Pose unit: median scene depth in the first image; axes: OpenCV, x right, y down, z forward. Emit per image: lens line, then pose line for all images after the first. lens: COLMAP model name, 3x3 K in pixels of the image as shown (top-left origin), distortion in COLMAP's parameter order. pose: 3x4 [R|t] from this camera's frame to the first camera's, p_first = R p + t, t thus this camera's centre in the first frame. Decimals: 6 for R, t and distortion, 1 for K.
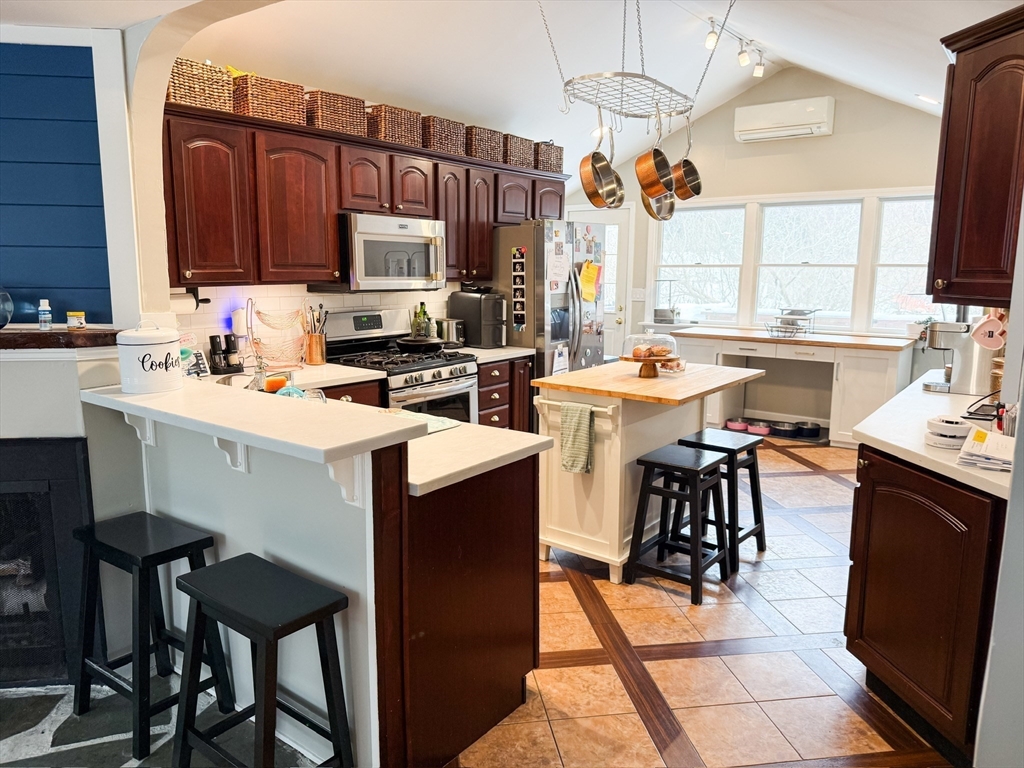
lens RADIAL K [[725.4, 0, 508.9], [0, 725.4, 386.9], [0, 0, 1]] dist [0.015862, -0.000030]
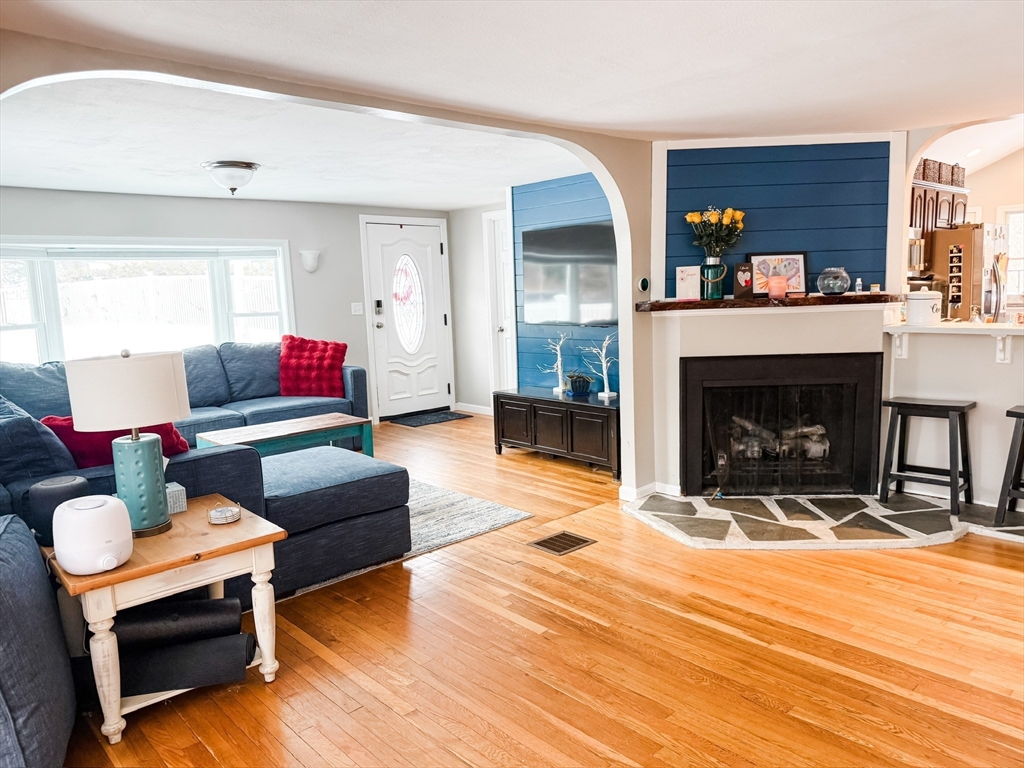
lens RADIAL K [[725.4, 0, 508.9], [0, 725.4, 386.9], [0, 0, 1]] dist [0.015862, -0.000030]
pose [[0.982944, -0.017806, -0.183040, -1.083662], [0.013675, 0.999623, -0.023809, 0.172704], [0.183394, 0.020900, 0.982817, -0.896054]]
